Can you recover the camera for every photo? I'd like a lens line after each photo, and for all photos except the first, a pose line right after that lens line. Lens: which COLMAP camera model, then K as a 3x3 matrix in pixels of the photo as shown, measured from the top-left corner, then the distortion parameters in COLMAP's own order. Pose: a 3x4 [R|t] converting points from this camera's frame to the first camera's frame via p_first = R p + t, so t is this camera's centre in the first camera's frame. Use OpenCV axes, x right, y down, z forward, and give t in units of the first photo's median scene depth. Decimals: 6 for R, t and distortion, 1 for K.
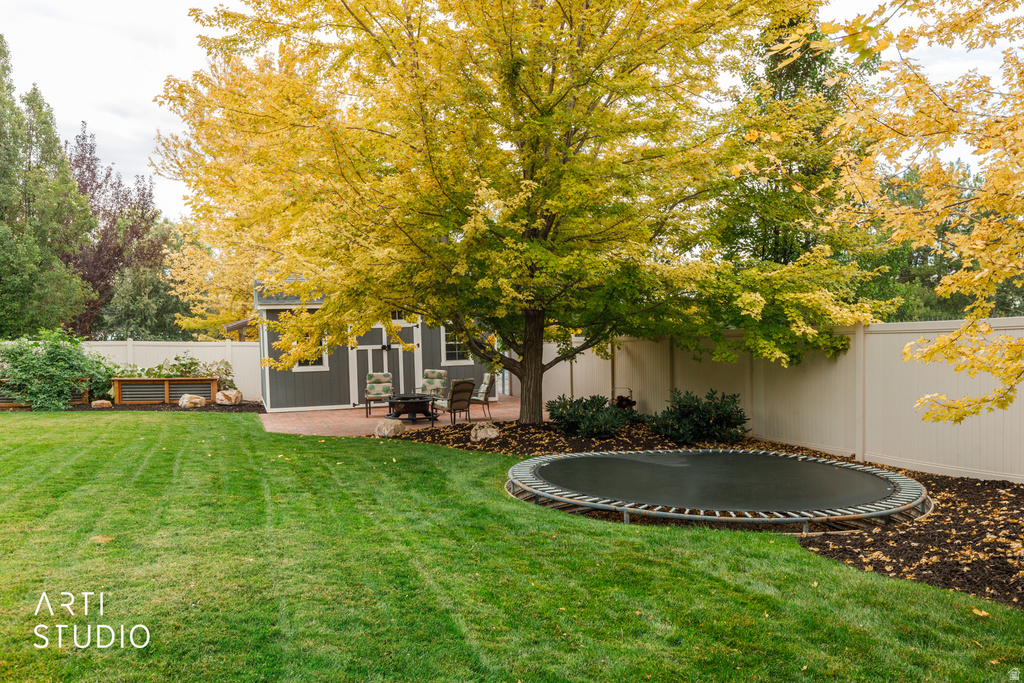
lens RADIAL K [[860.3, 0, 503.7], [0, 860.3, 372.8], [0, 0, 1]] dist [-0.005393, 0.011442]
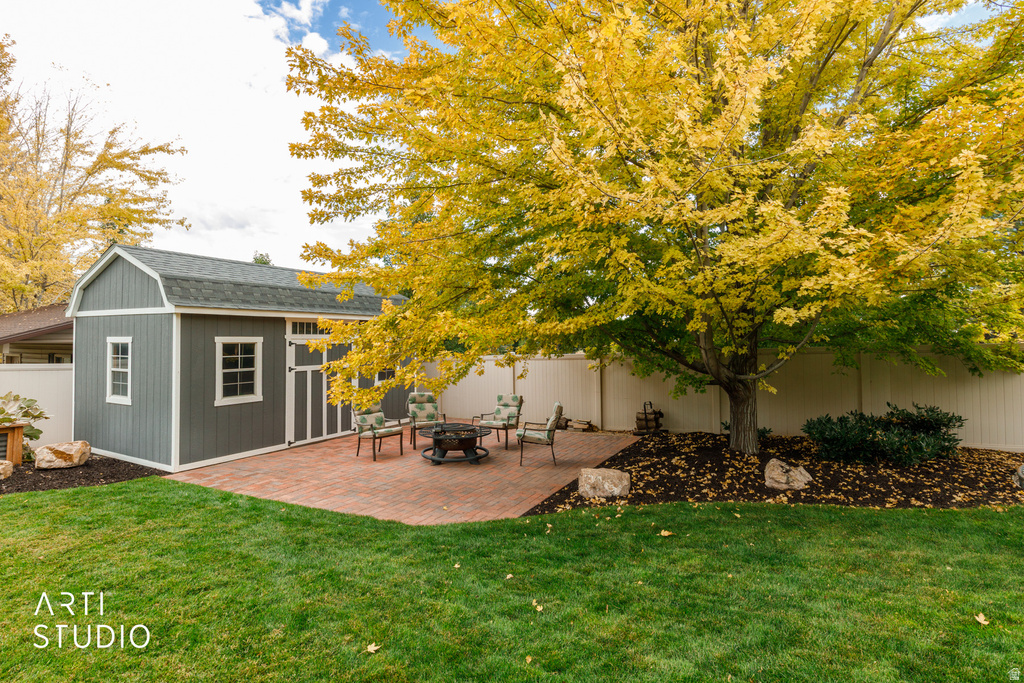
lens RADIAL K [[521.8, 0, 502.9], [0, 521.8, 327.0], [0, 0, 1]] dist [0.004660, 0.002520]
pose [[0.752077, 0.030149, 0.658385, -0.340271], [0.035330, 0.995673, -0.085952, -0.019534], [-0.658127, 0.087903, 0.747757, 0.519316]]
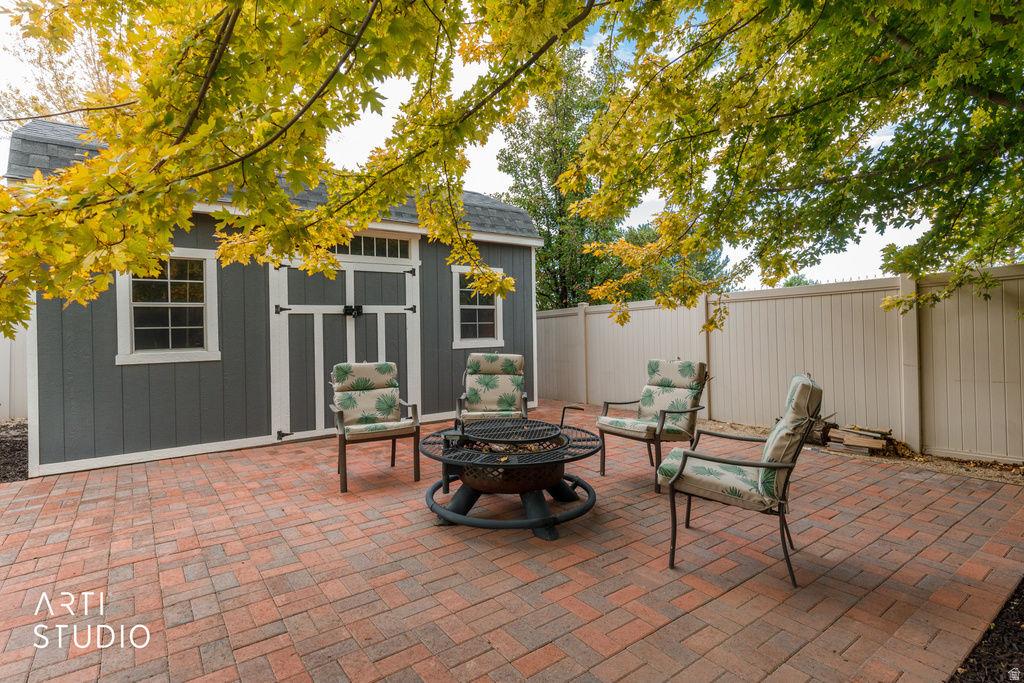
lens RADIAL K [[521.8, 0, 504.7], [0, 521.8, 322.2], [0, 0, 1]] dist [0.004660, 0.002520]
pose [[0.952645, 0.005692, 0.304030, -0.145541], [0.018137, 0.996981, -0.075495, 0.000781], [-0.303542, 0.077435, 0.949666, 0.701110]]
